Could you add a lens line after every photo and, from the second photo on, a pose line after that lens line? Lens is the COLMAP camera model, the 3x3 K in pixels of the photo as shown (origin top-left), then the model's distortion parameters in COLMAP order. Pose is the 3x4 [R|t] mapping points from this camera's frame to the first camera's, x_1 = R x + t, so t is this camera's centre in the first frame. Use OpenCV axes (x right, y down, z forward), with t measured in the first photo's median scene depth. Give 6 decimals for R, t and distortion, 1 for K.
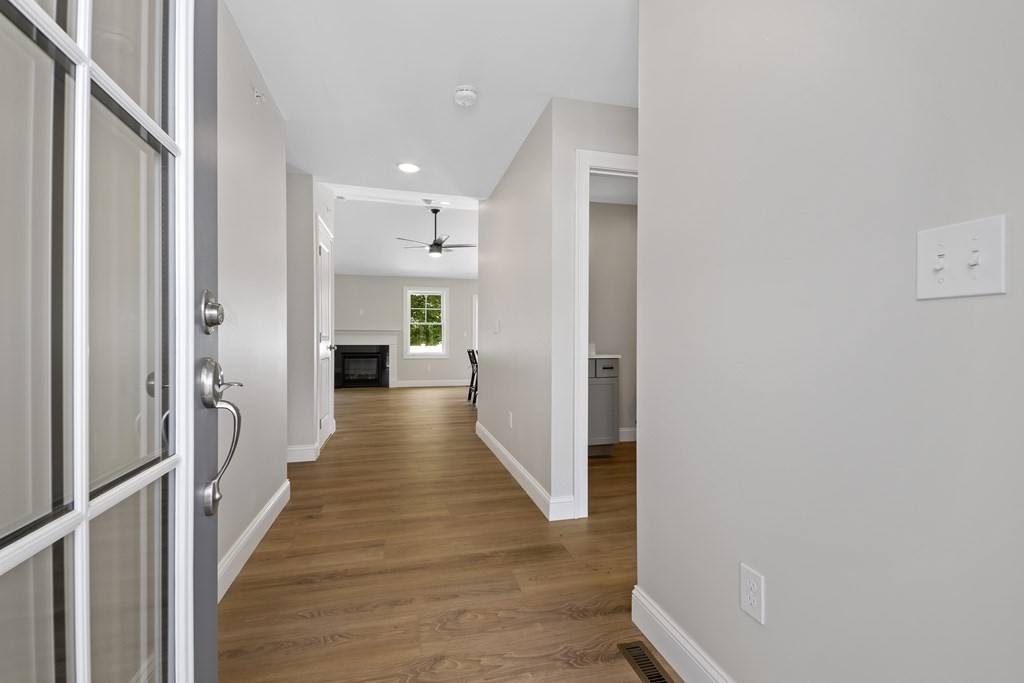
lens RADIAL K [[448.0, 0, 514.5], [0, 448.0, 336.7], [0, 0, 1]] dist [0.050842, -0.028117]
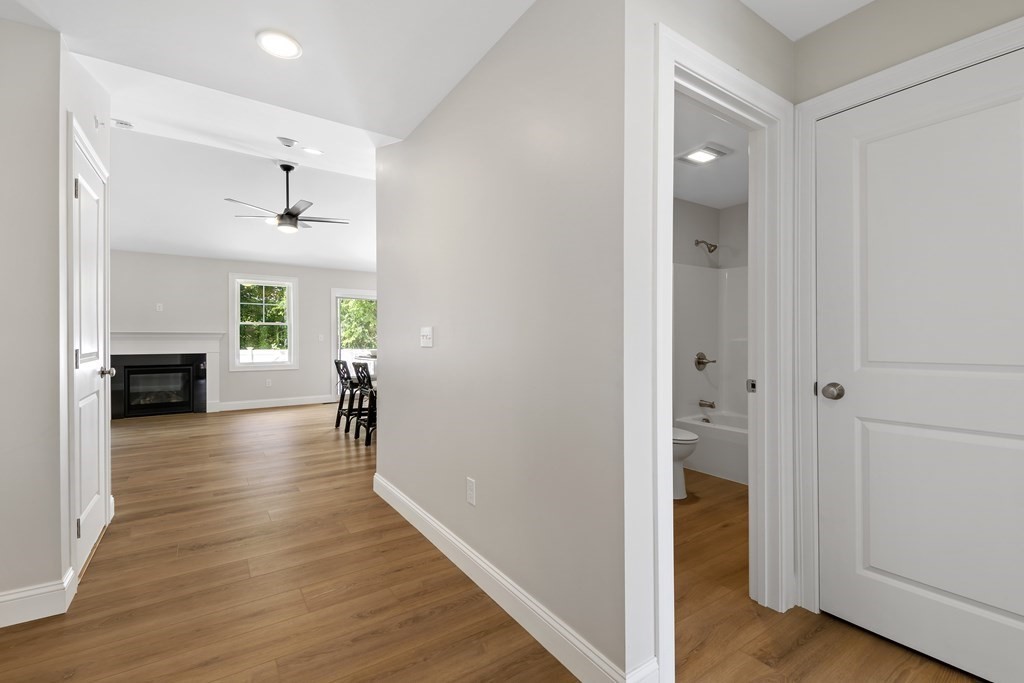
lens RADIAL K [[448.0, 0, 514.5], [0, 448.0, 336.7], [0, 0, 1]] dist [0.050842, -0.028117]
pose [[0.942049, -0.002319, 0.335467, -0.076819], [0.001246, 0.999993, 0.003413, -0.013220], [-0.335473, -0.002797, 0.942046, 0.193413]]
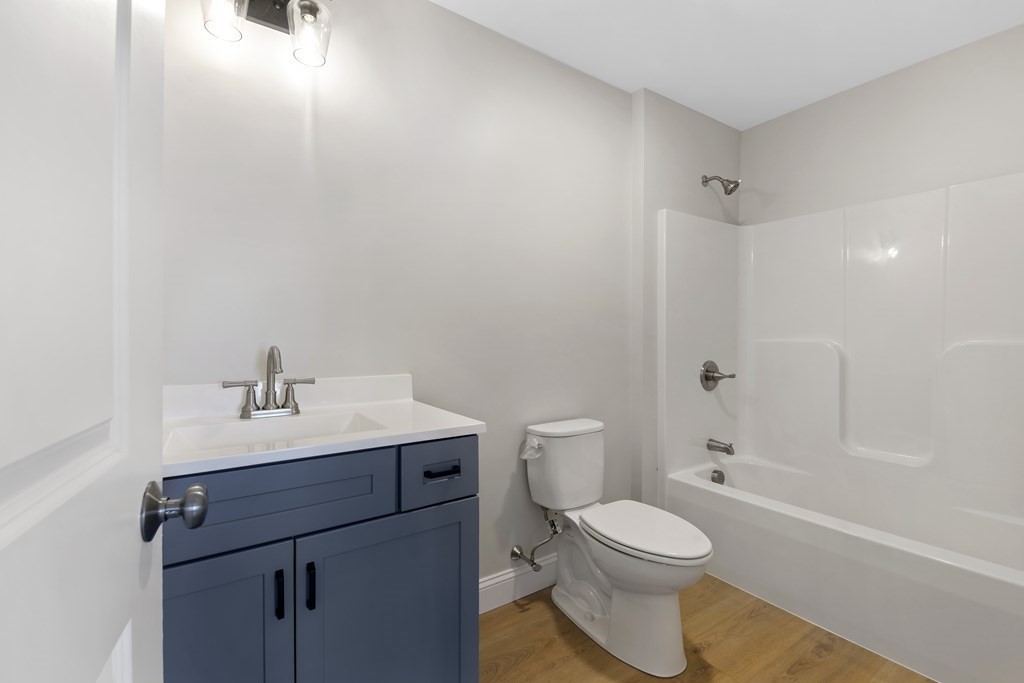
lens RADIAL K [[448.0, 0, 514.5], [0, 448.0, 336.7], [0, 0, 1]] dist [0.050842, -0.028117]
pose [[0.942230, 0.000539, 0.334967, 0.082747], [-0.002942, 0.999973, 0.006668, -0.011565], [-0.334955, -0.007268, 0.942206, 0.380210]]
